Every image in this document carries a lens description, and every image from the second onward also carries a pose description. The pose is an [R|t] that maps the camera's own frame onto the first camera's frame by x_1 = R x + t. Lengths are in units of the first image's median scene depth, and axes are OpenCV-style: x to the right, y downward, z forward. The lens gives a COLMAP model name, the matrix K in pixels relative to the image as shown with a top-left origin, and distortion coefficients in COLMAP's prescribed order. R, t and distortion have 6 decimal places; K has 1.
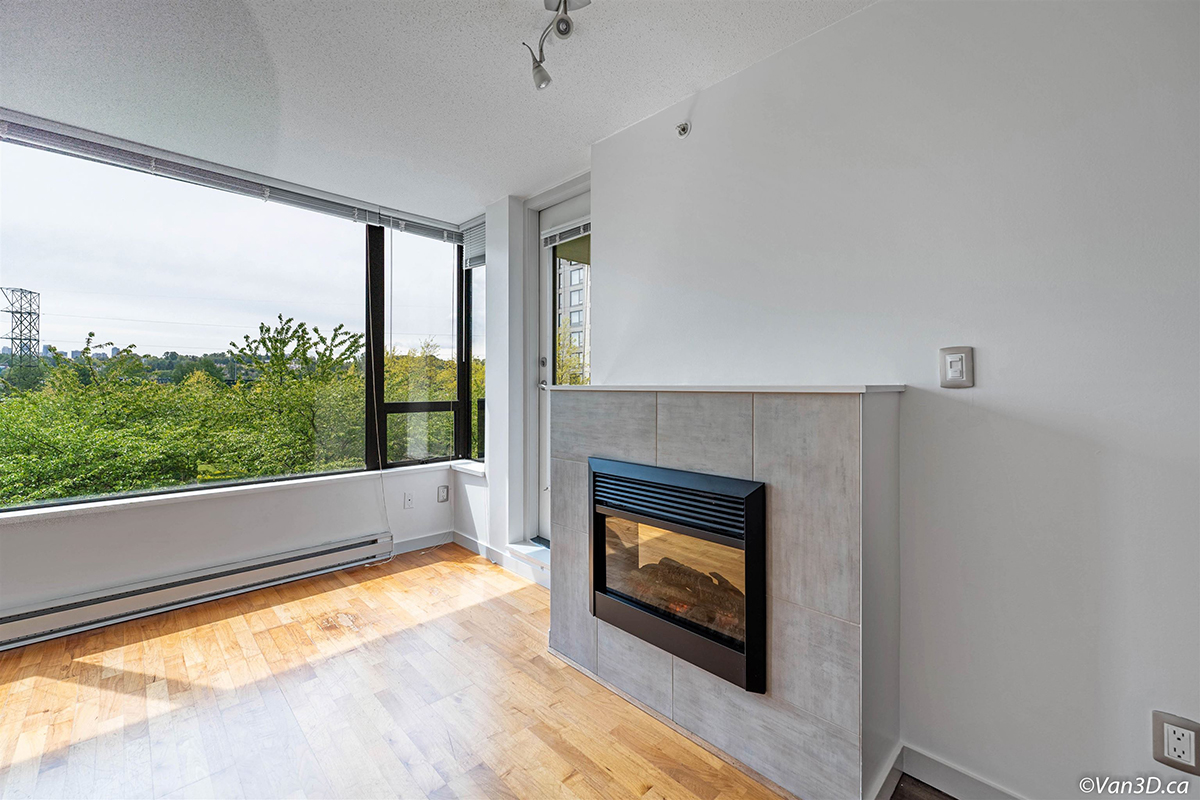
lens RADIAL K [[487.9, 0, 599.2], [0, 487.9, 381.7], [0, 0, 1]] dist [-0.000370, -0.000232]
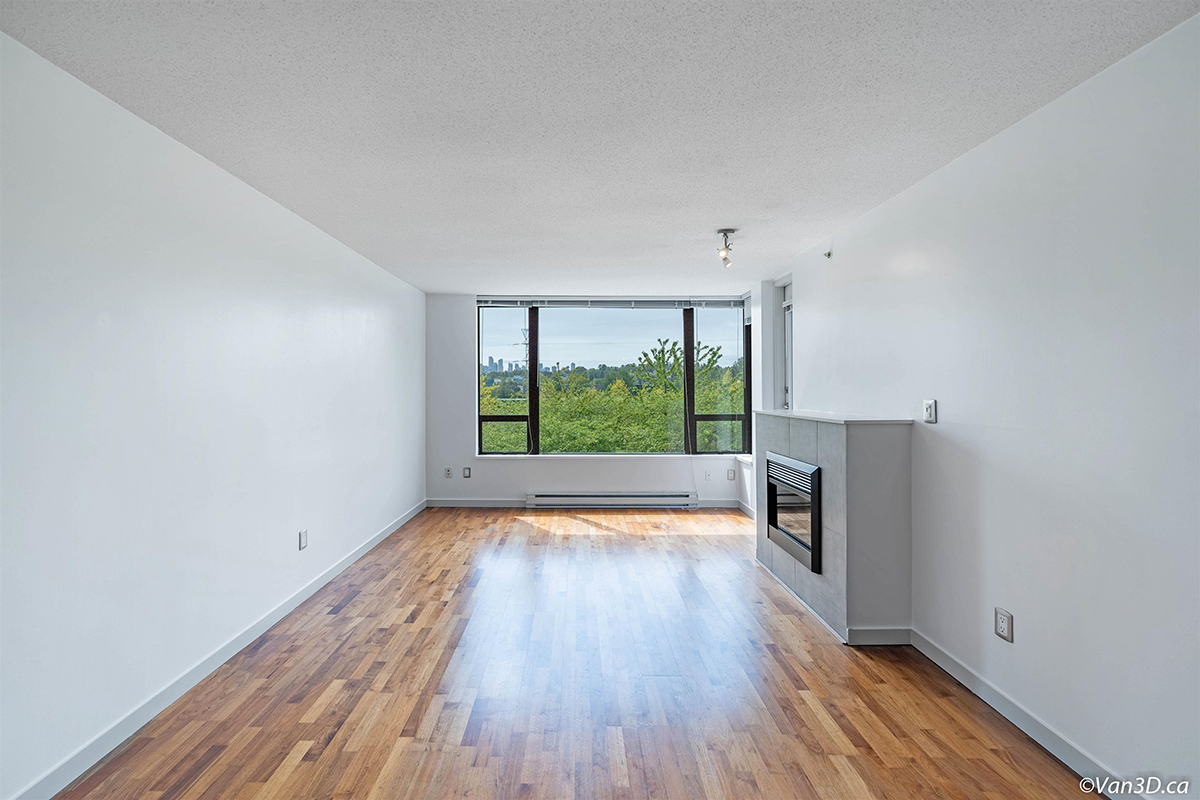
lens RADIAL K [[486.6, 0, 572.2], [0, 486.6, 384.9], [0, 0, 1]] dist [-0.000027, -0.000031]
pose [[0.708765, -0.011385, -0.705352, 0.435342], [0.010594, 0.999929, -0.005494, -0.053028], [0.705365, -0.003579, 0.708835, -0.464338]]
